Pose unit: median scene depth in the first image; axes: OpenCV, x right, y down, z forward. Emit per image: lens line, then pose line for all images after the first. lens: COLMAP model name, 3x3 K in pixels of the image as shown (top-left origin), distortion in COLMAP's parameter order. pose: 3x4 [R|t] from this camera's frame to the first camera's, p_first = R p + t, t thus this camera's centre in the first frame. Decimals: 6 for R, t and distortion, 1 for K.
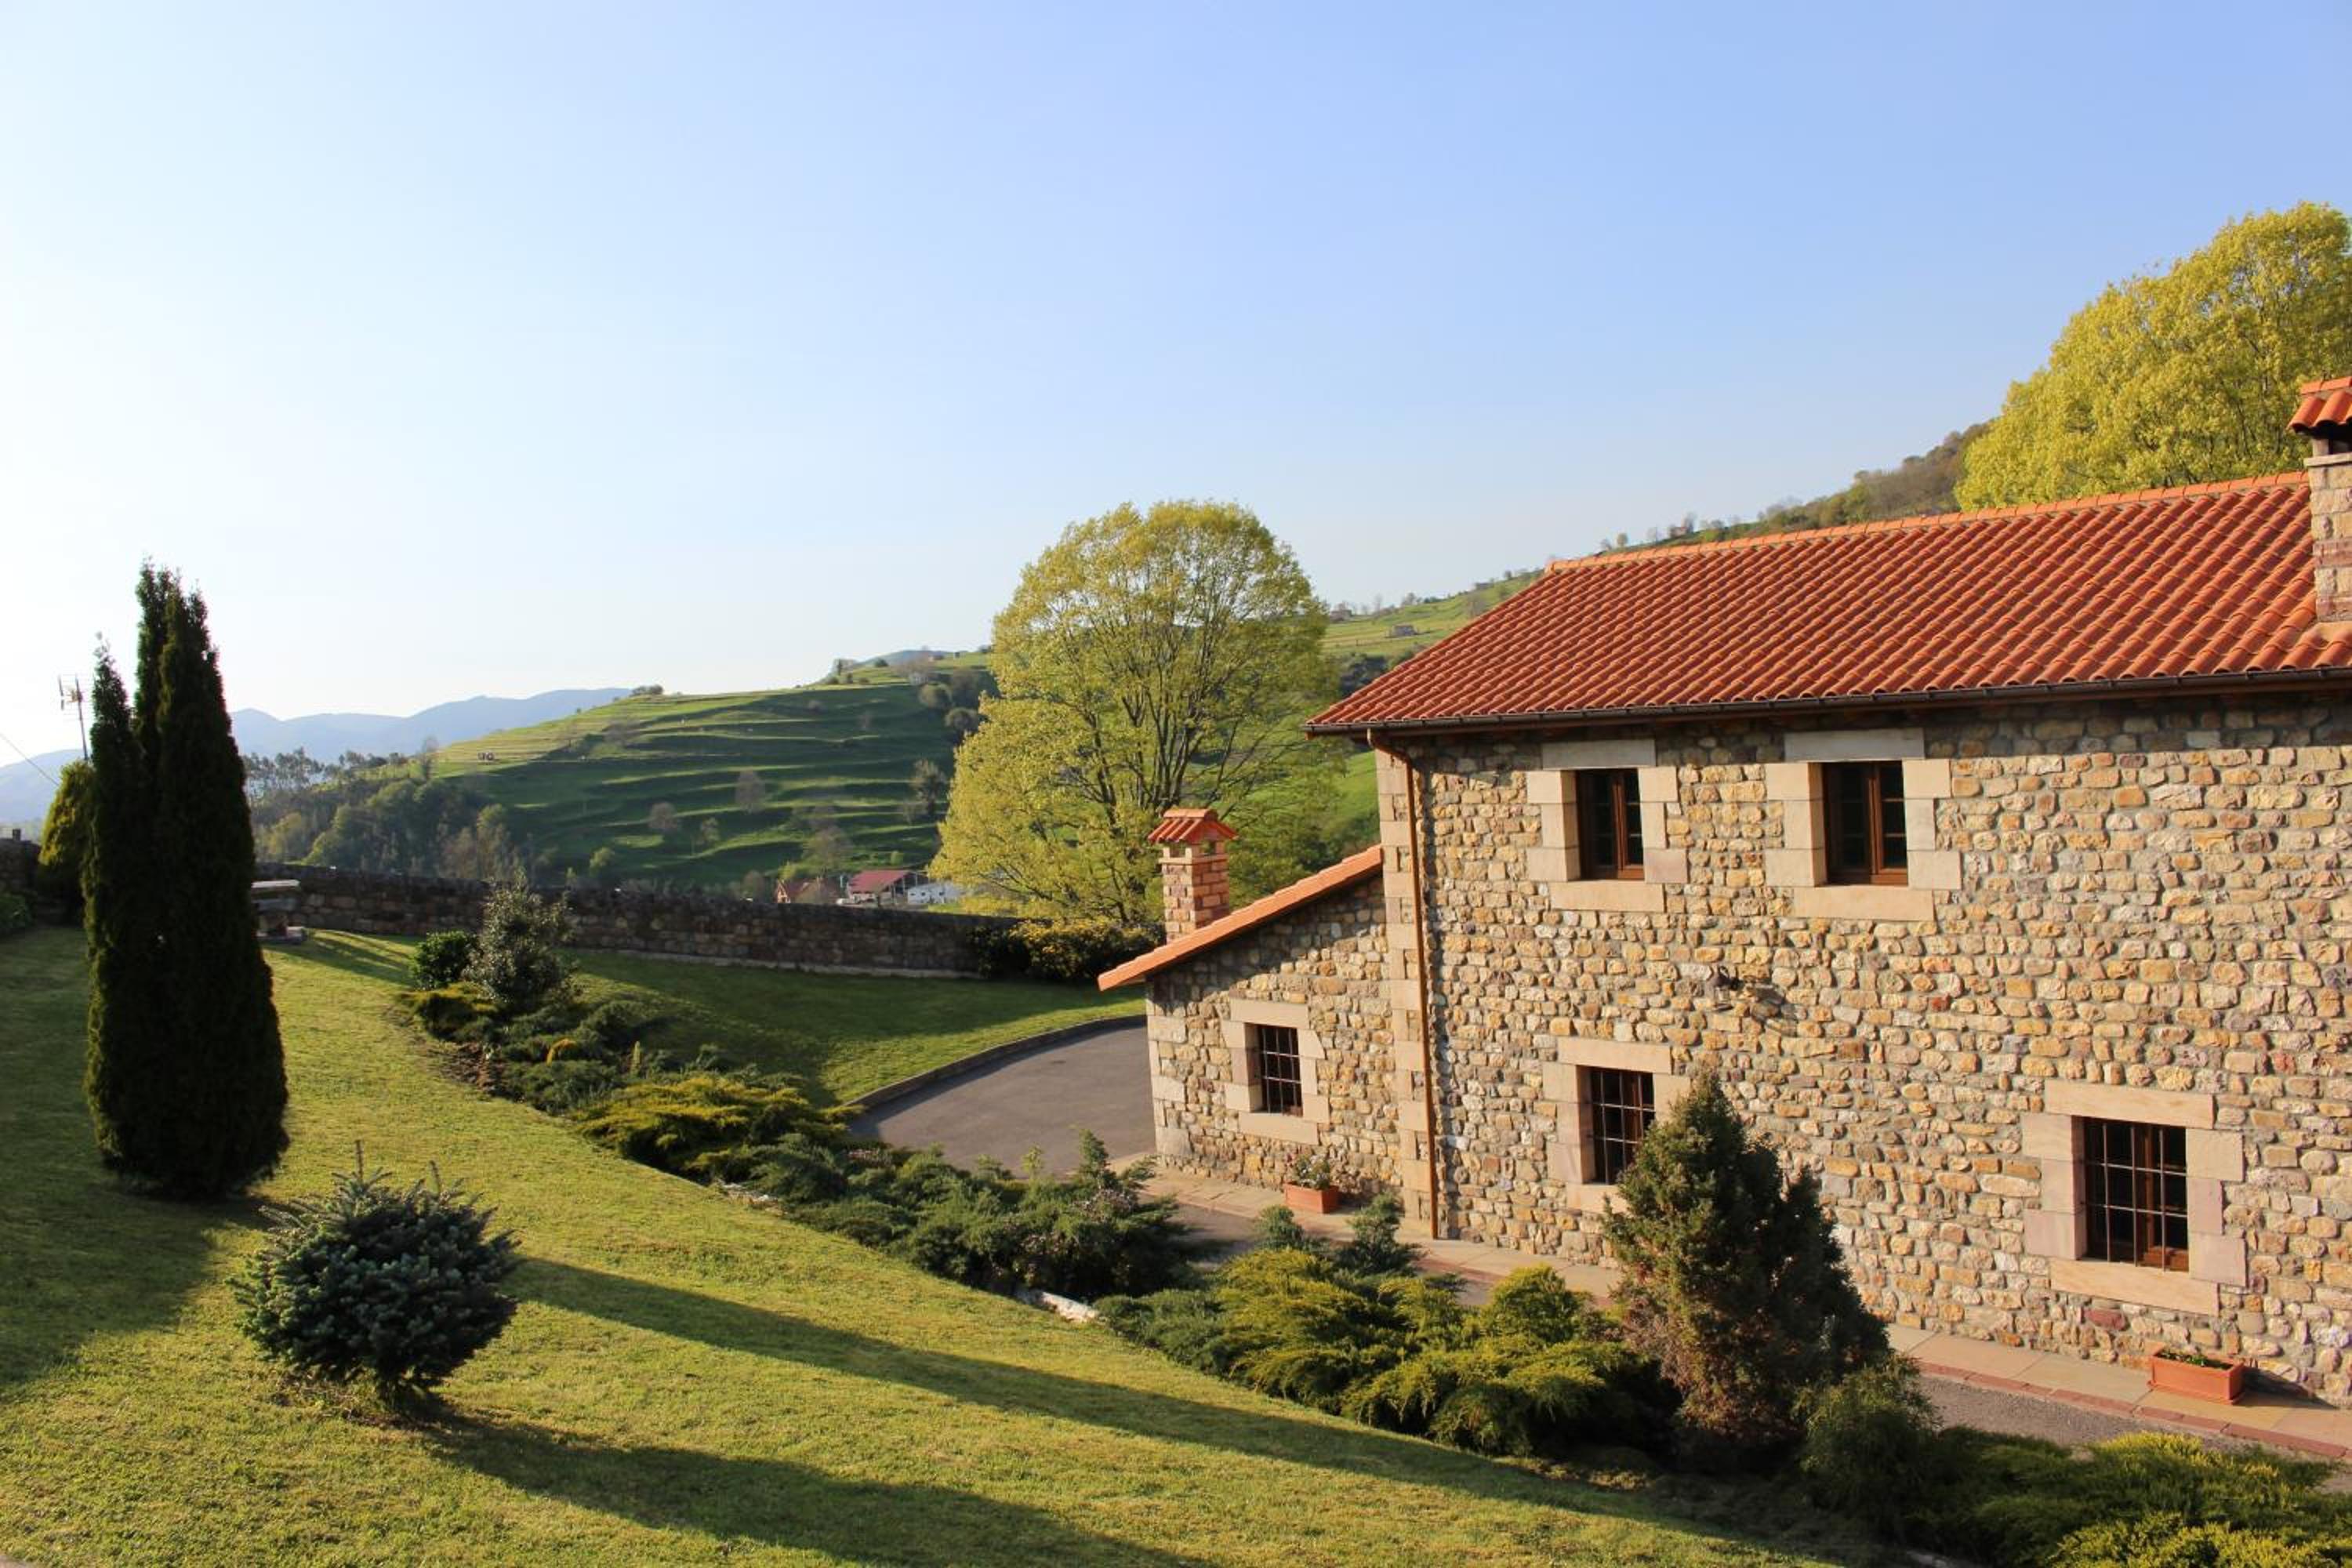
lens RADIAL K [[1947.2, 0, 1170.6], [0, 1947.2, 811.0], [0, 0, 1]] dist [-0.162032, 0.133764]
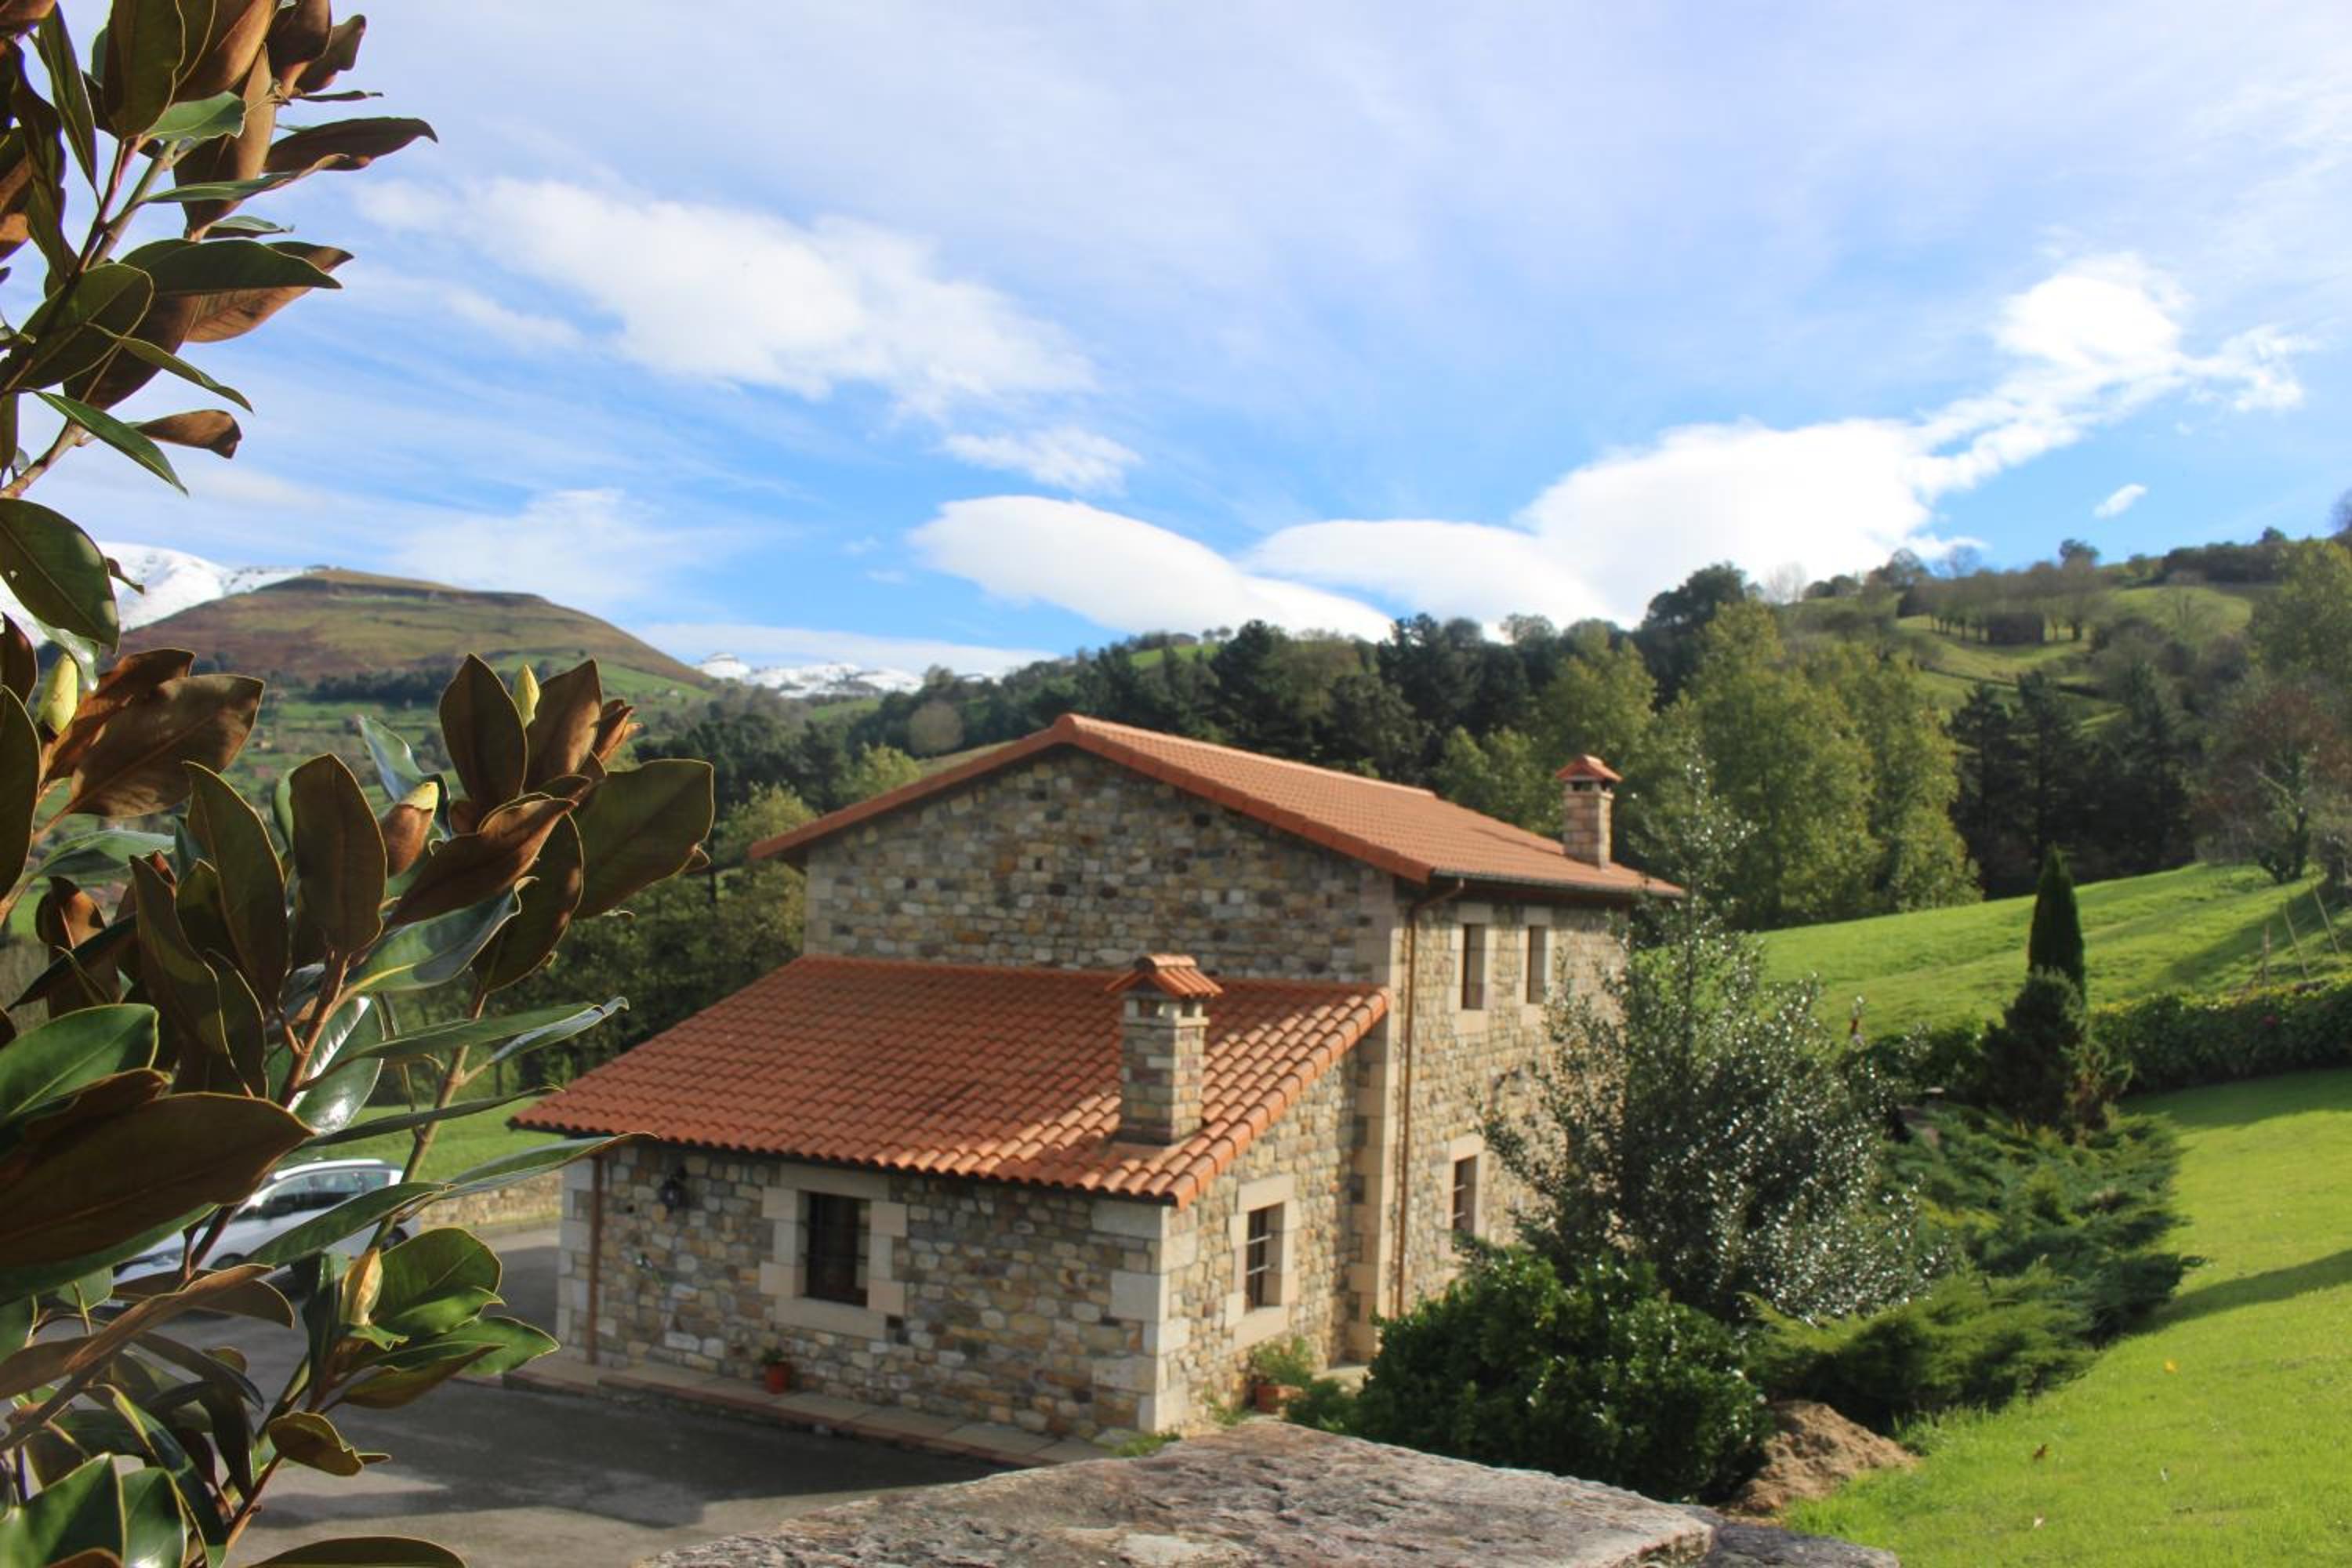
lens RADIAL K [[1947.2, 0, 1187.6], [0, 1947.2, 790.1], [0, 0, 1]] dist [-0.162032, 0.133764]
pose [[-0.379234, 0.117870, 0.917763, -0.987593], [0.040743, 0.993018, -0.110700, 0.027543], [-0.924404, -0.004589, -0.381388, 1.808916]]
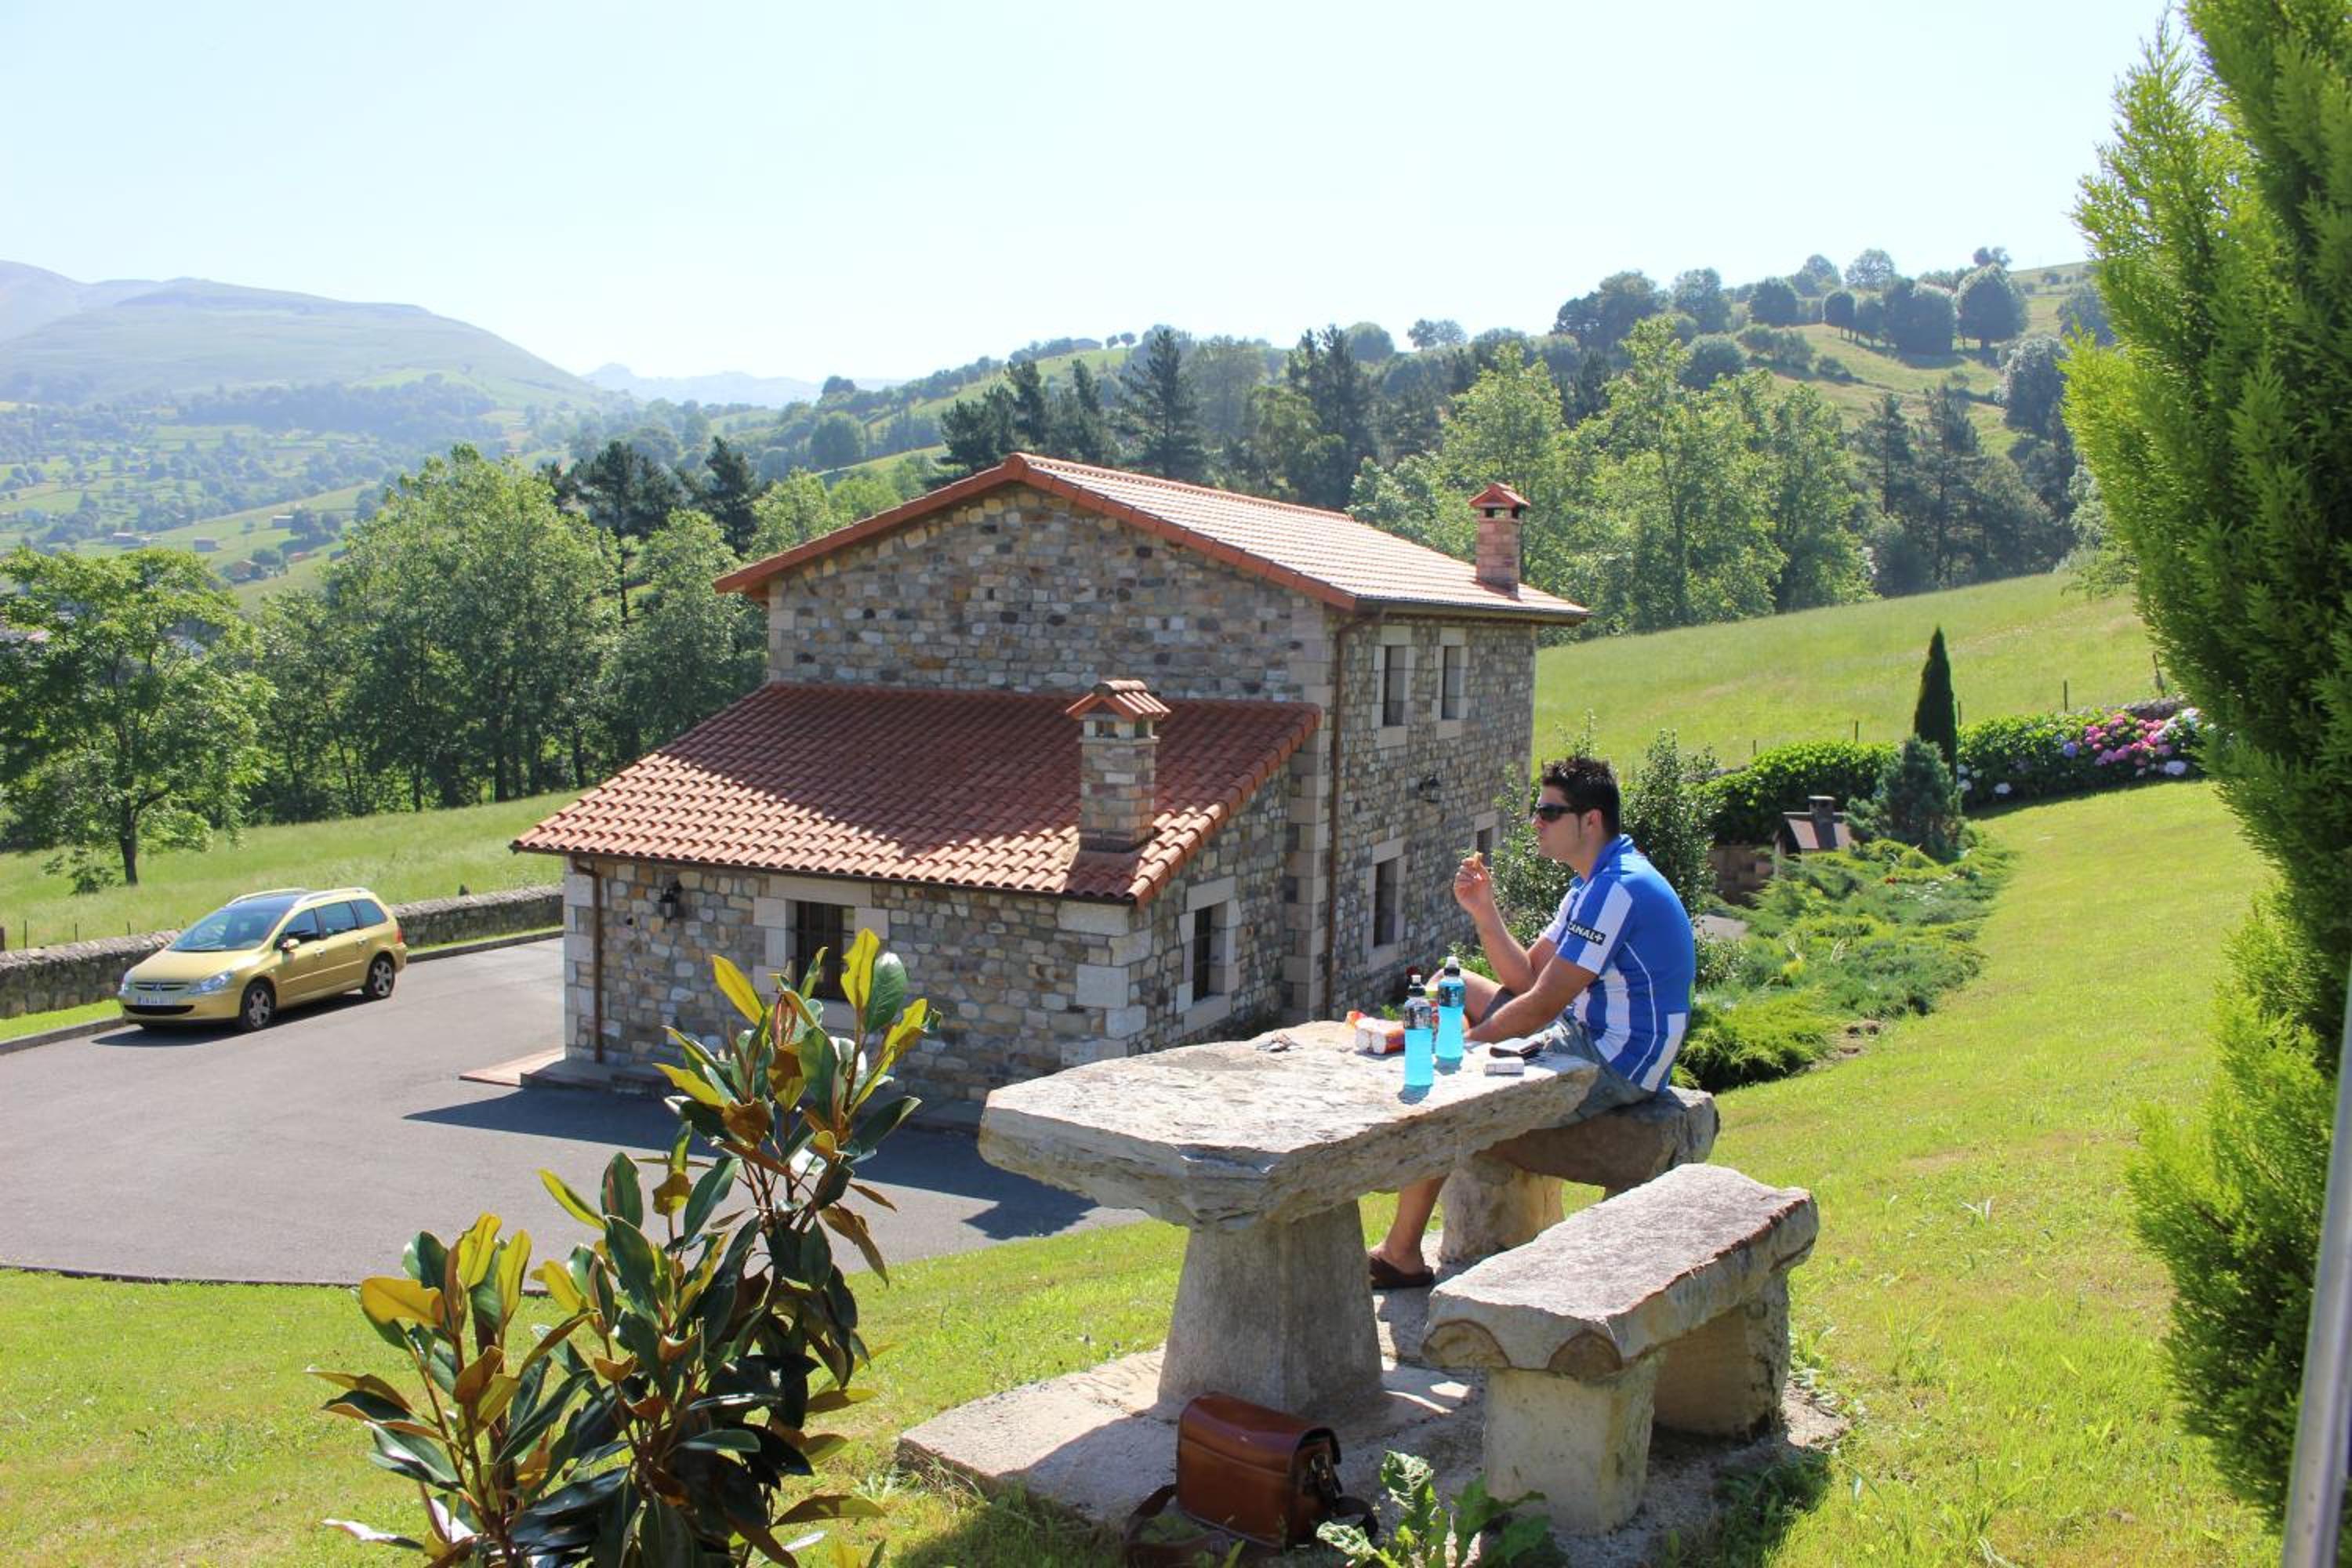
lens RADIAL K [[1947.2, 0, 1197.1], [0, 1947.2, 827.3], [0, 0, 1]] dist [-0.162032, 0.133764]
pose [[-0.427147, -0.031652, 0.903628, -1.075770], [0.052276, 0.996851, 0.059628, 0.019319], [-0.902670, 0.072708, -0.424148, 1.875010]]
